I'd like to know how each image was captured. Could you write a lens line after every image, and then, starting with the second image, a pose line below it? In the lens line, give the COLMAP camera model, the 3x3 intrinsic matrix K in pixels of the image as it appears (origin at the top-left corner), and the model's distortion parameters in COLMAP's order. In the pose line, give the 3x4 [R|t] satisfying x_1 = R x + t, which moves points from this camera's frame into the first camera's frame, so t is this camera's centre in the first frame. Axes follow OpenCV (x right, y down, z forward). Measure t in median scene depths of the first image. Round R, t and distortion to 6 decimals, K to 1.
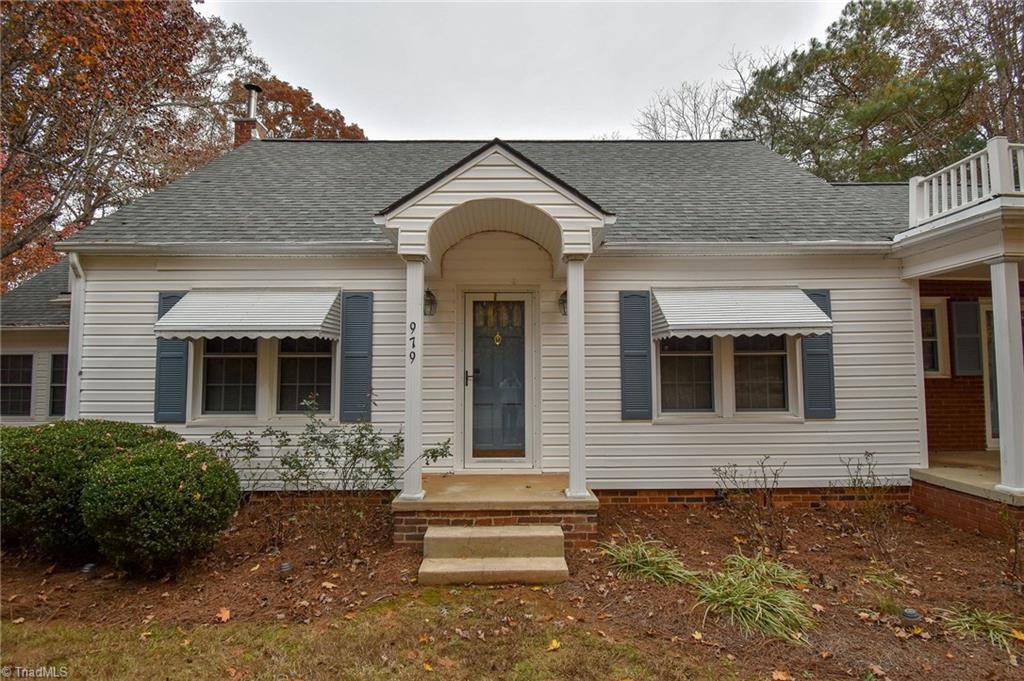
lens RADIAL K [[508.7, 0, 513.3], [0, 508.7, 341.2], [0, 0, 1]] dist [0.024046, -0.029548]
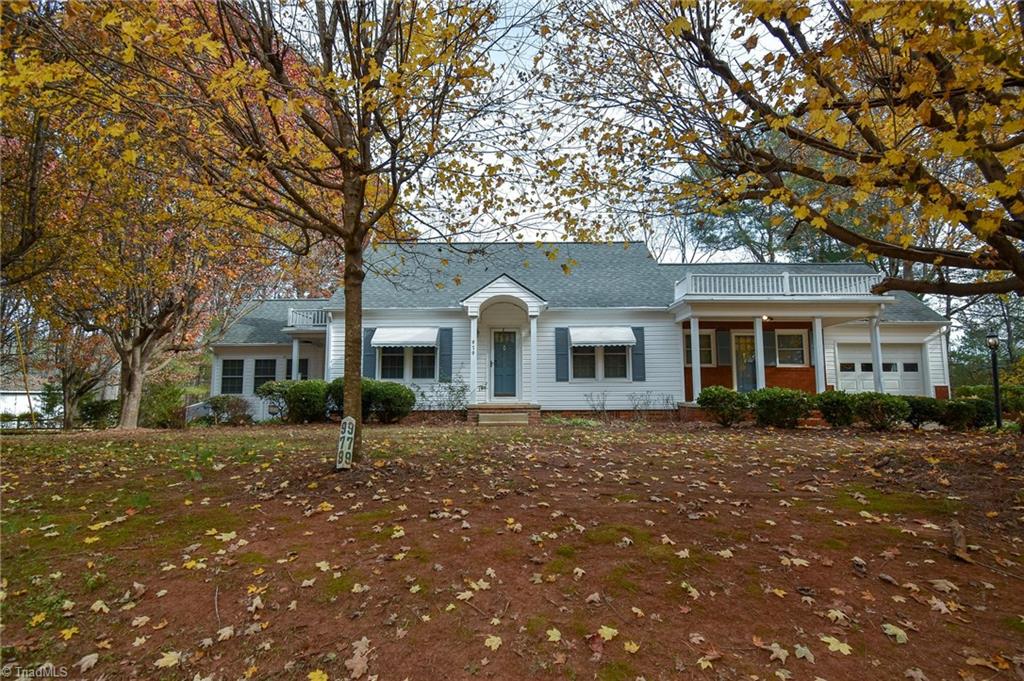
lens RADIAL K [[508.7, 0, 513.3], [0, 508.7, 341.2], [0, 0, 1]] dist [0.024046, -0.029548]
pose [[0.999818, 0.000390, -0.019051, 0.057327], [-0.001187, 0.999122, -0.041877, 0.066497], [0.019018, 0.041892, 0.998941, -1.402040]]
